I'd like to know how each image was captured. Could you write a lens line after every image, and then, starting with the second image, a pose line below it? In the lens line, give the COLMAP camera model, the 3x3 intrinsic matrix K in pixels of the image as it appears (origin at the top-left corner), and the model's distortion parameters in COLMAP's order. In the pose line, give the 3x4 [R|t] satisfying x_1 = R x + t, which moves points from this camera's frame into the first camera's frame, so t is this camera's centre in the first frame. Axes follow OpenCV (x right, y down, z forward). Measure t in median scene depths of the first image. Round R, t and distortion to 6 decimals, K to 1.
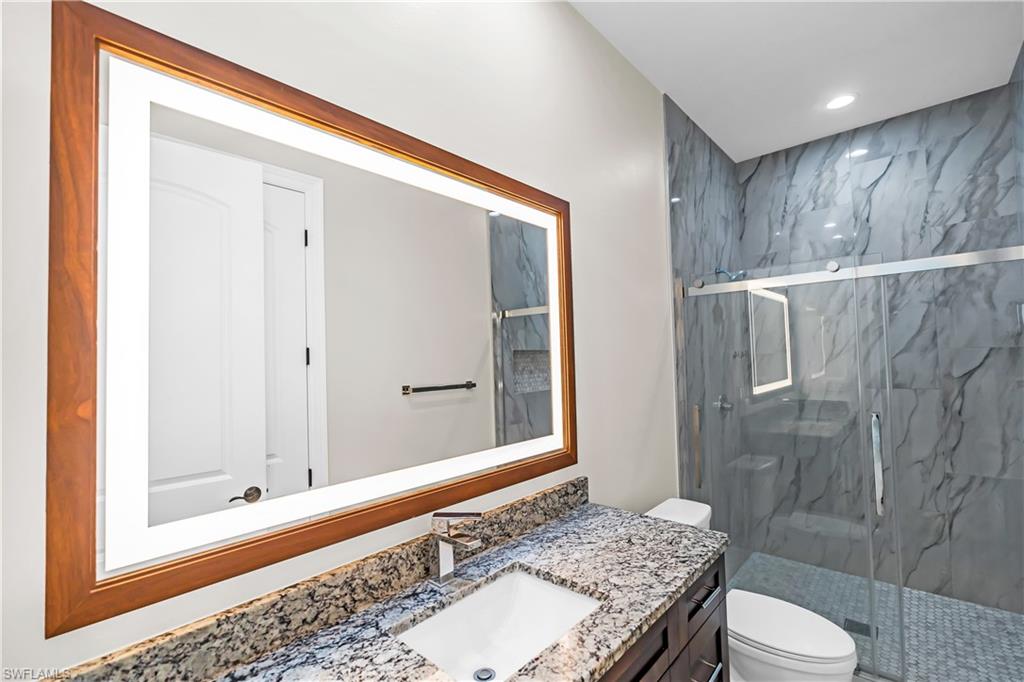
lens RADIAL K [[455.8, 0, 509.8], [0, 455.8, 342.1], [0, 0, 1]] dist [-0.001708, -0.000627]
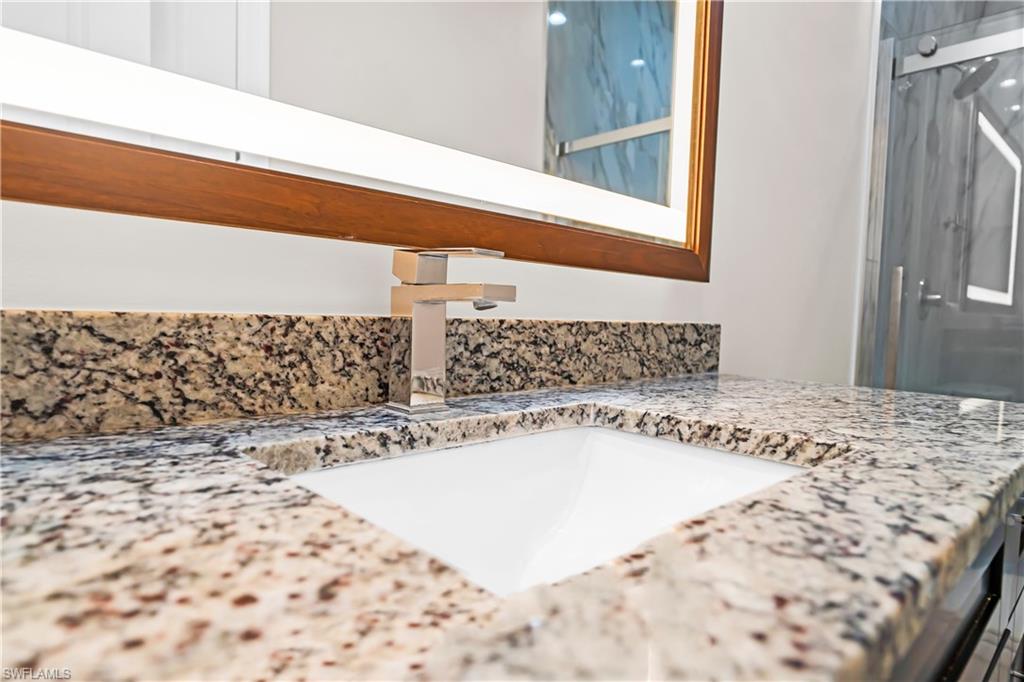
lens RADIAL K [[590.1, 0, 507.9], [0, 590.1, 341.7], [0, 0, 1]] dist [-0.003547, 0.003157]
pose [[0.995294, 0.060679, -0.075546, -0.017067], [-0.054609, 0.995299, 0.079985, 0.257834], [0.080044, -0.075483, 0.993929, 0.292079]]
